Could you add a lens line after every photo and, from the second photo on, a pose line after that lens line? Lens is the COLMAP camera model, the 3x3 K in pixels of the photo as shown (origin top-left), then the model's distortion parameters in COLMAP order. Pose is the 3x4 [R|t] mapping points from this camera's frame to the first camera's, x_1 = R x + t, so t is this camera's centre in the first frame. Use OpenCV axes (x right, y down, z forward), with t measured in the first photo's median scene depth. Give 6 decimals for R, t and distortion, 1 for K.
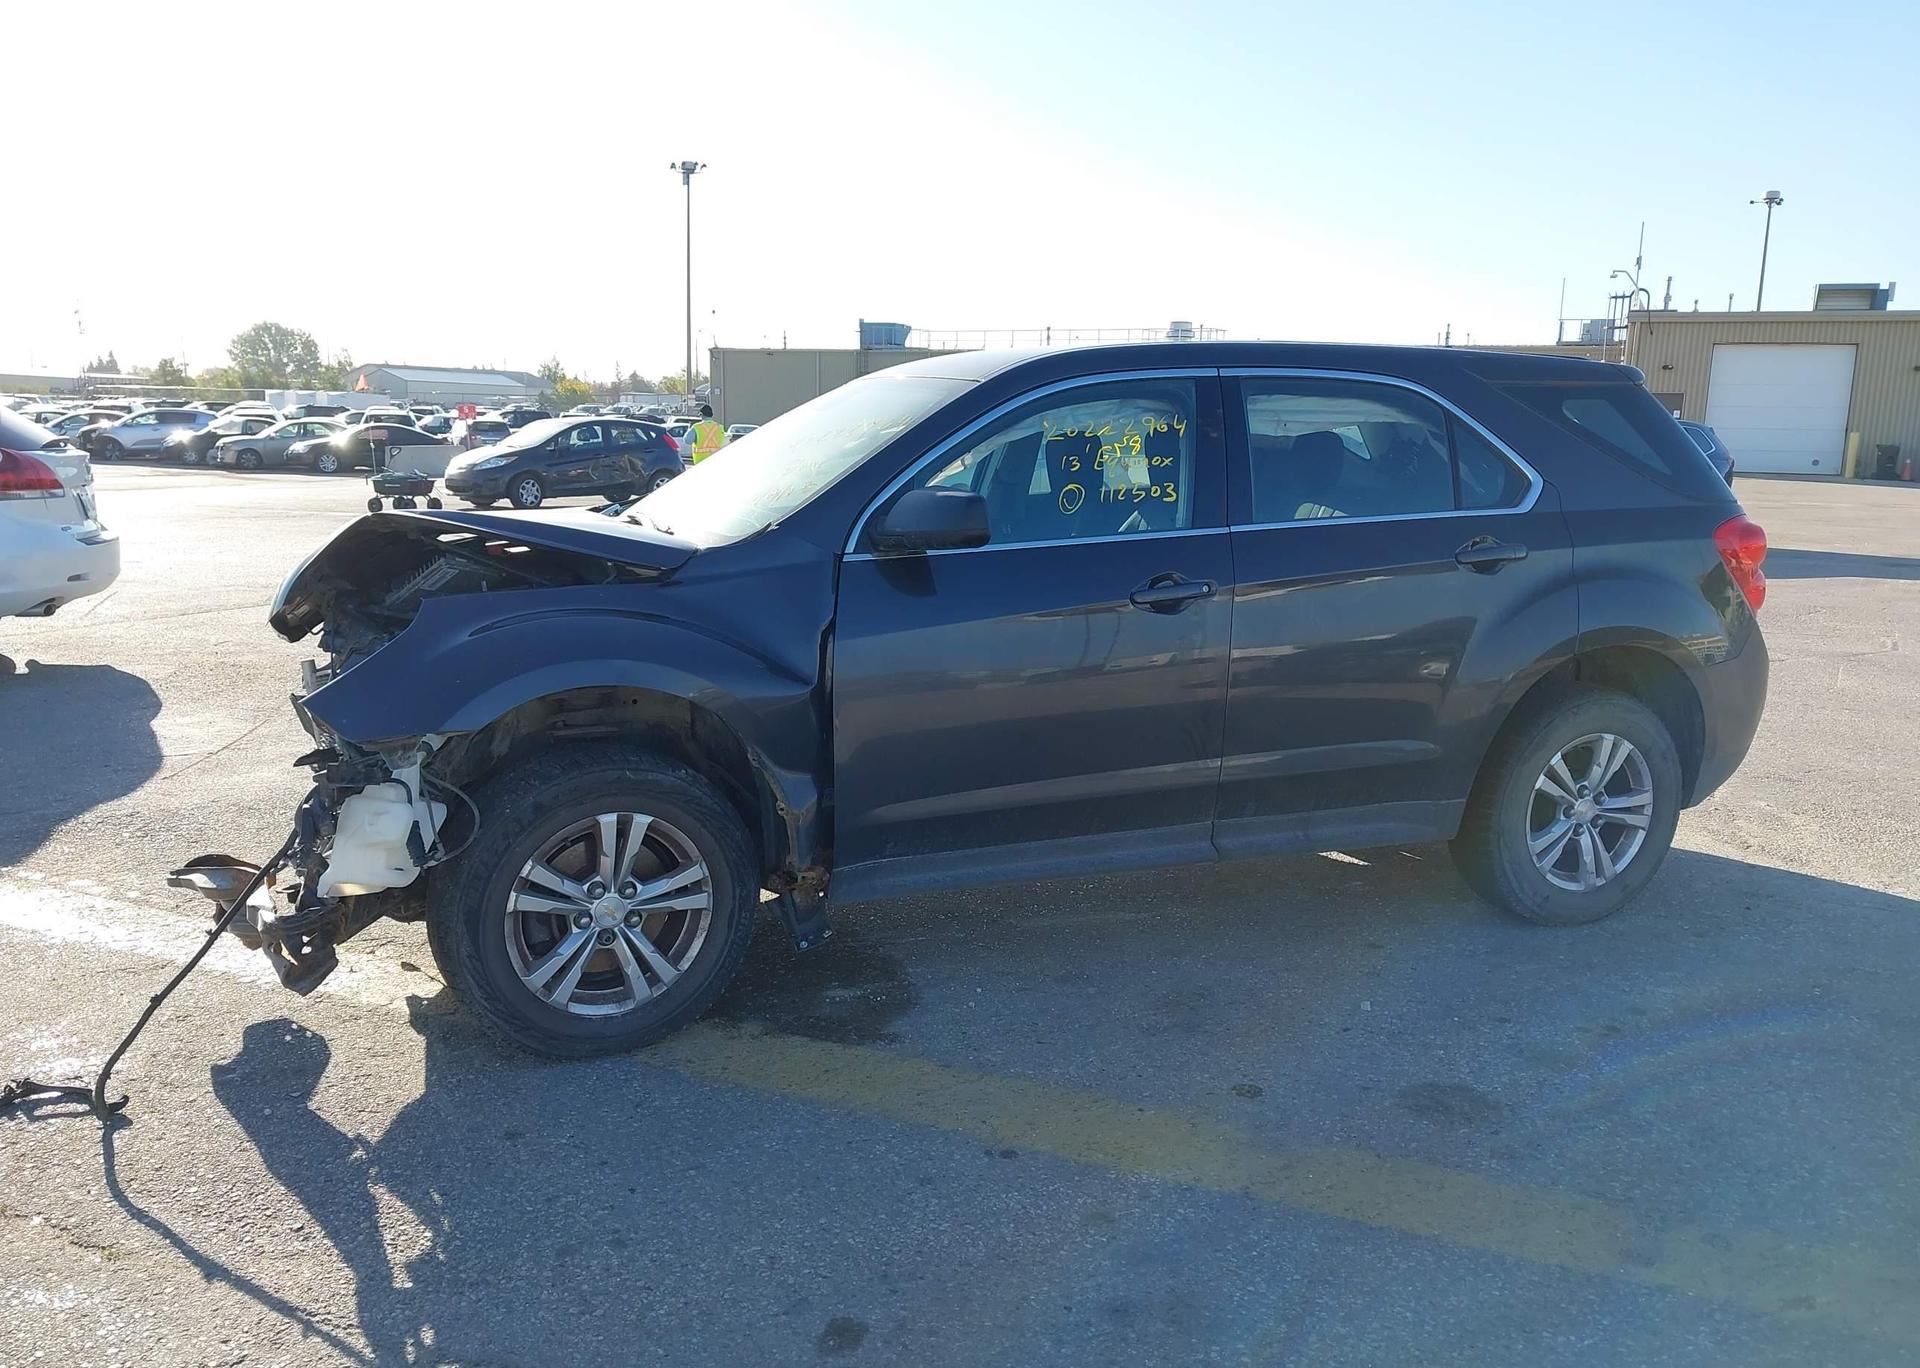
lens RADIAL K [[1525.8, 0, 947.1], [0, 1525.8, 684.5], [0, 0, 1]] dist [0.067041, -0.107314]
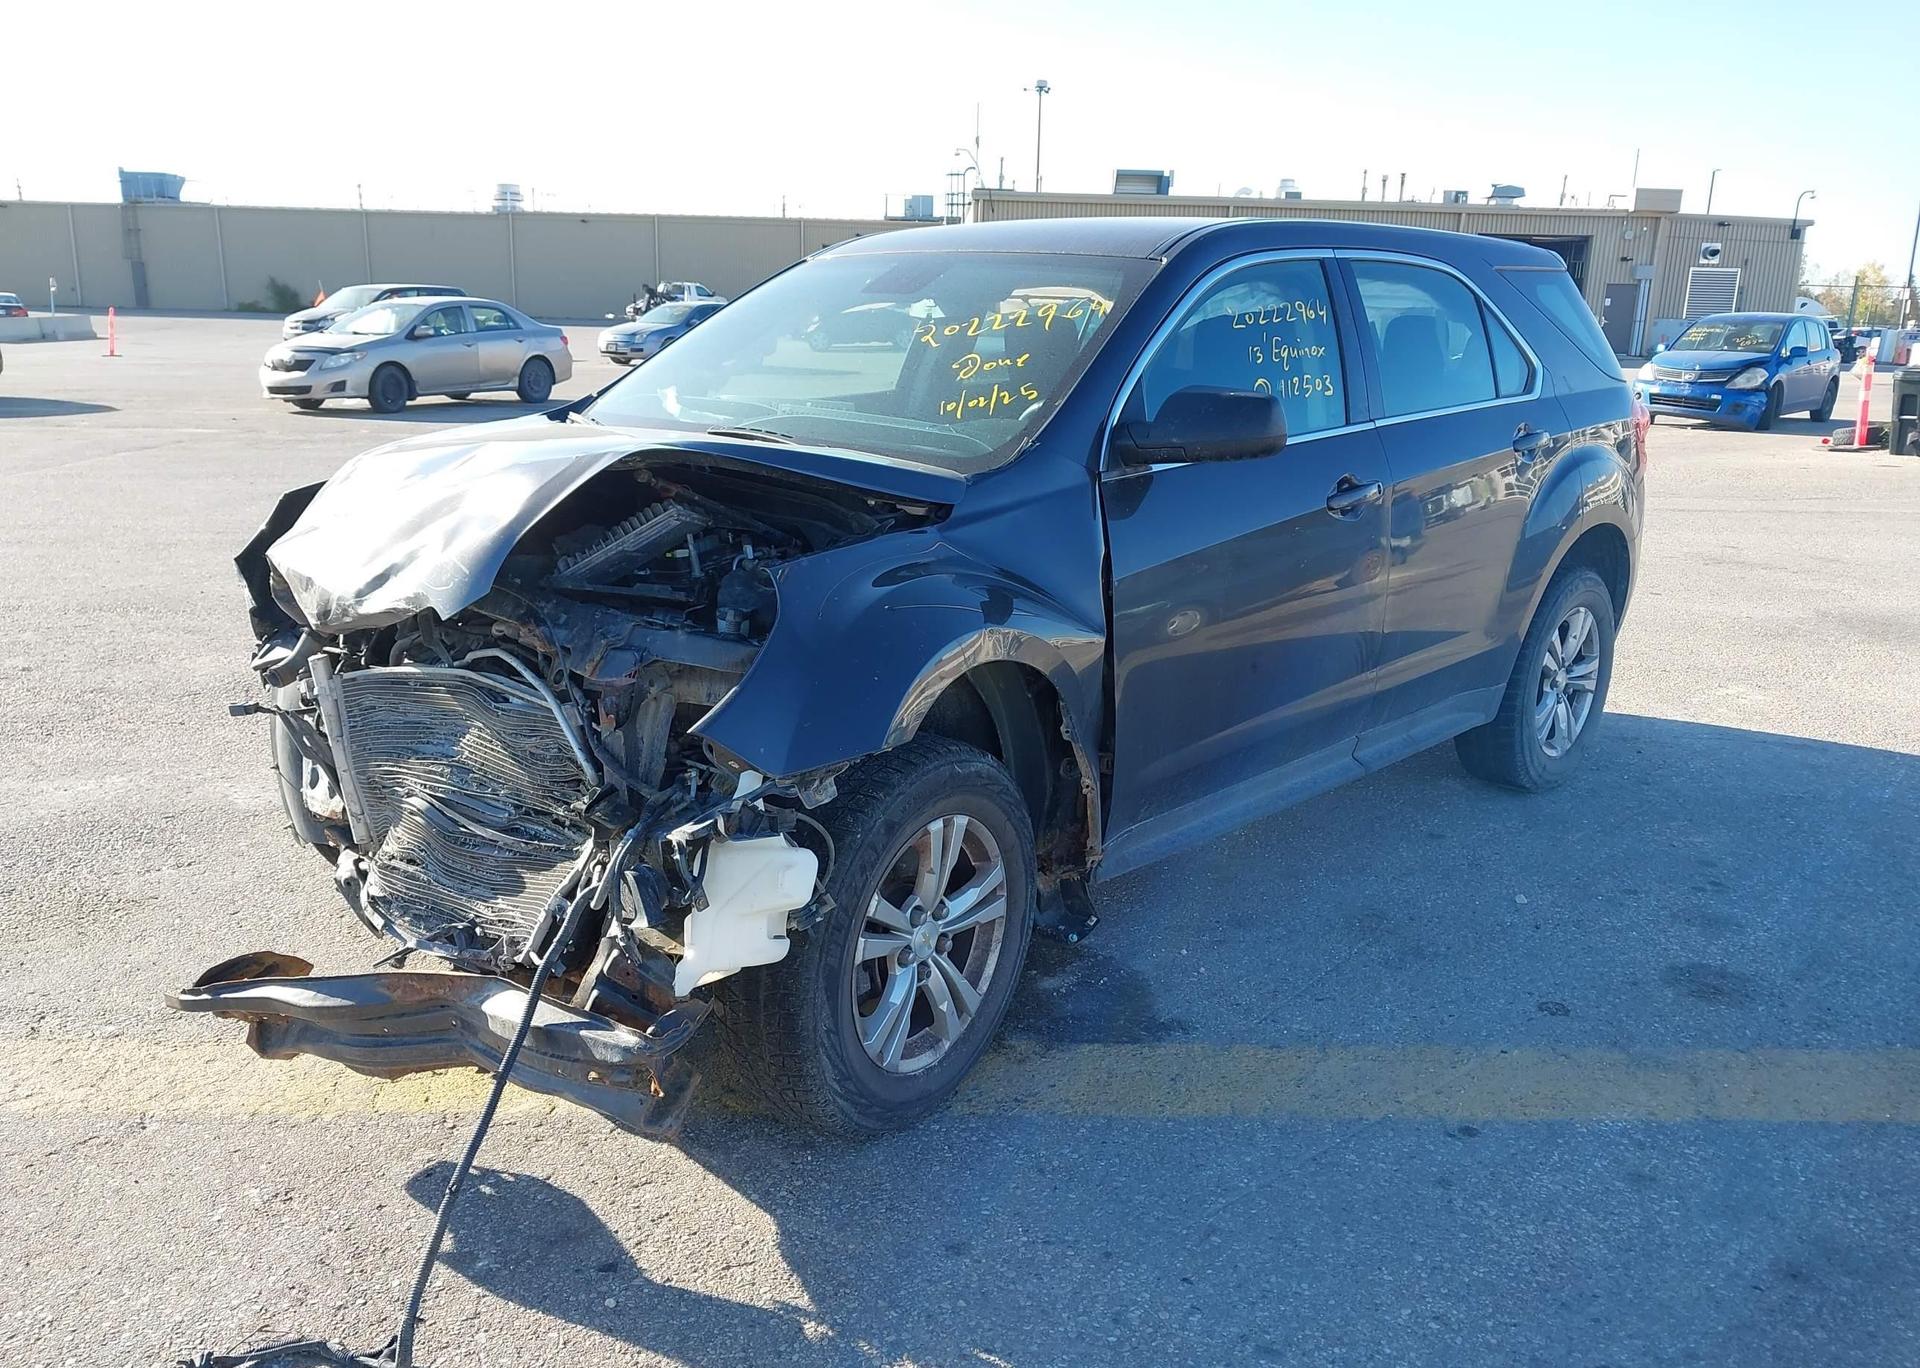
lens RADIAL K [[1525.8, 0, 947.1], [0, 1525.8, 684.5], [0, 0, 1]] dist [0.067041, -0.107314]
pose [[0.906894, -0.102040, 0.408816, -0.440961], [0.068712, 0.993061, 0.095442, -0.049775], [-0.415718, -0.058465, 0.907612, 0.237692]]
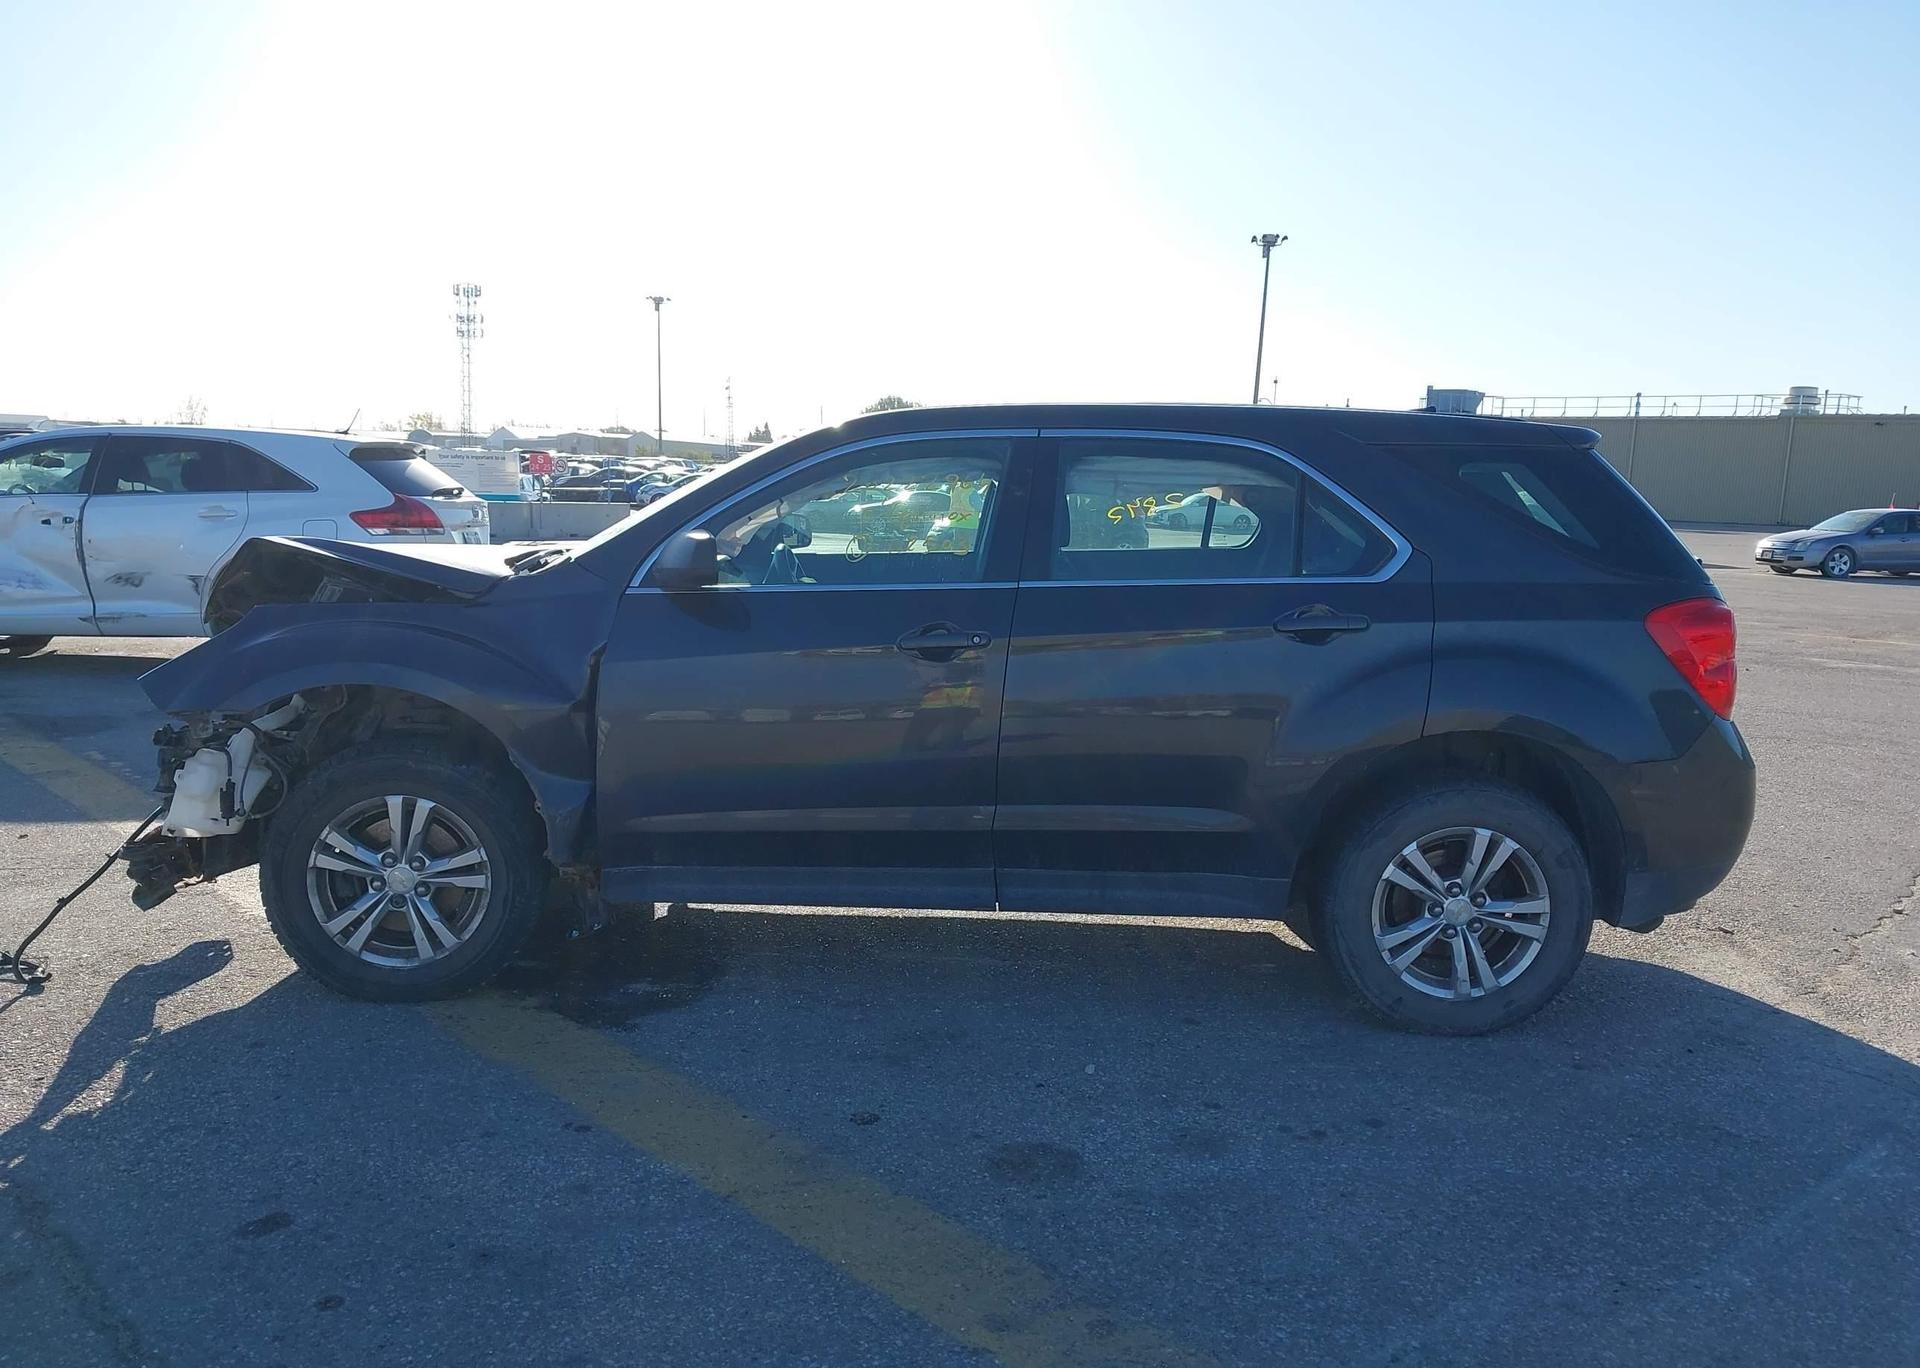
lens RADIAL K [[1525.8, 0, 947.1], [0, 1525.8, 684.5], [0, 0, 1]] dist [0.067041, -0.107314]
pose [[0.927360, 0.064439, -0.368579, 0.505747], [-0.080507, 0.996350, -0.028365, -0.001769], [0.365406, 0.055978, 0.929163, 0.036103]]
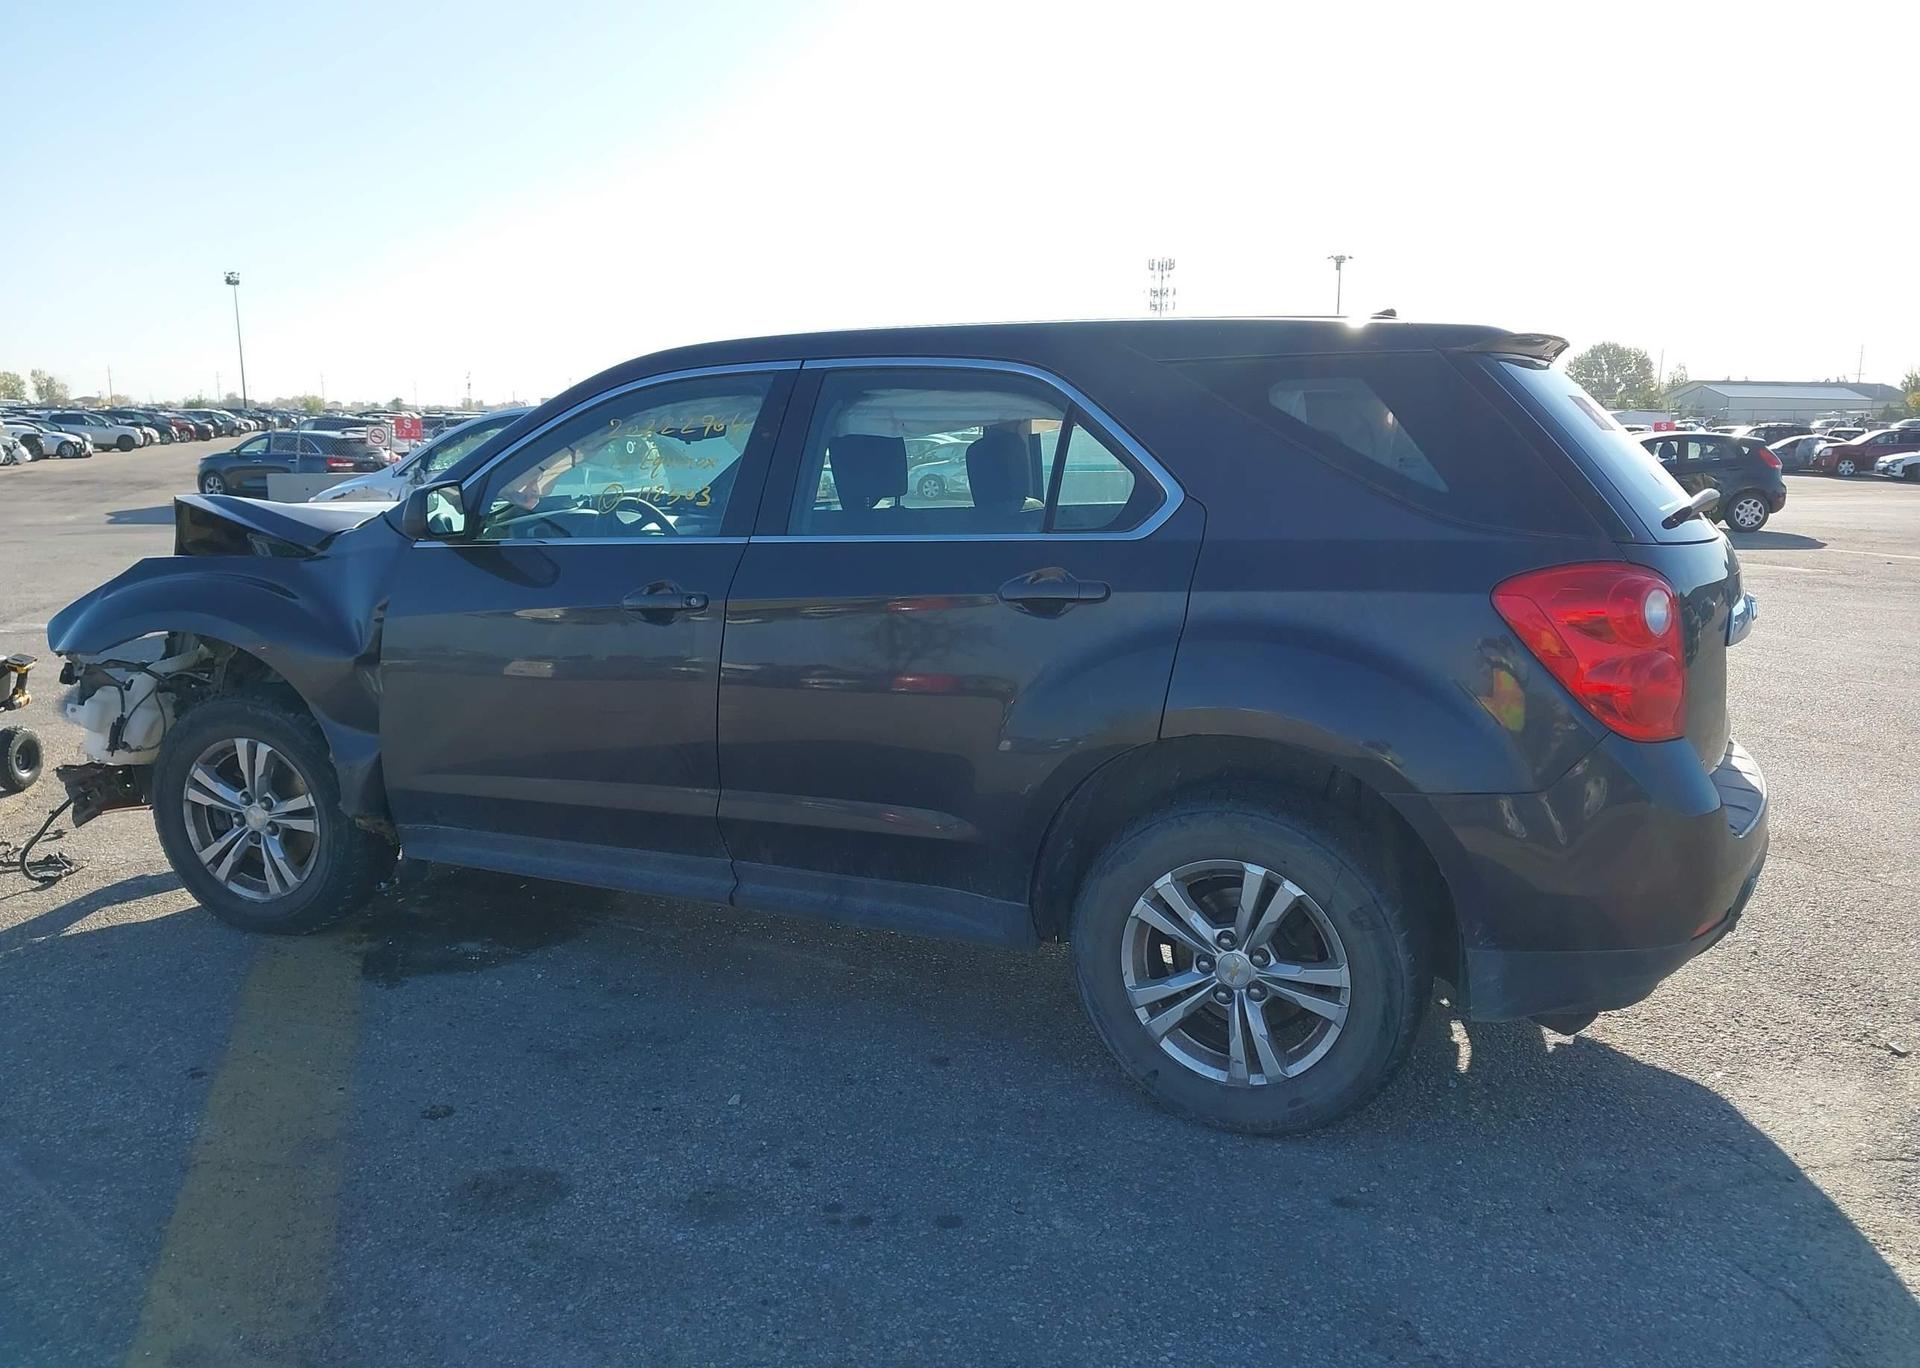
lens RADIAL K [[1525.8, 0, 947.1], [0, 1525.8, 684.5], [0, 0, 1]] dist [0.067041, -0.107314]
pose [[0.673339, 0.108785, -0.731287, 0.901404], [-0.118433, 0.992213, 0.038552, -0.063263], [0.729786, 0.060650, 0.680980, 0.464695]]
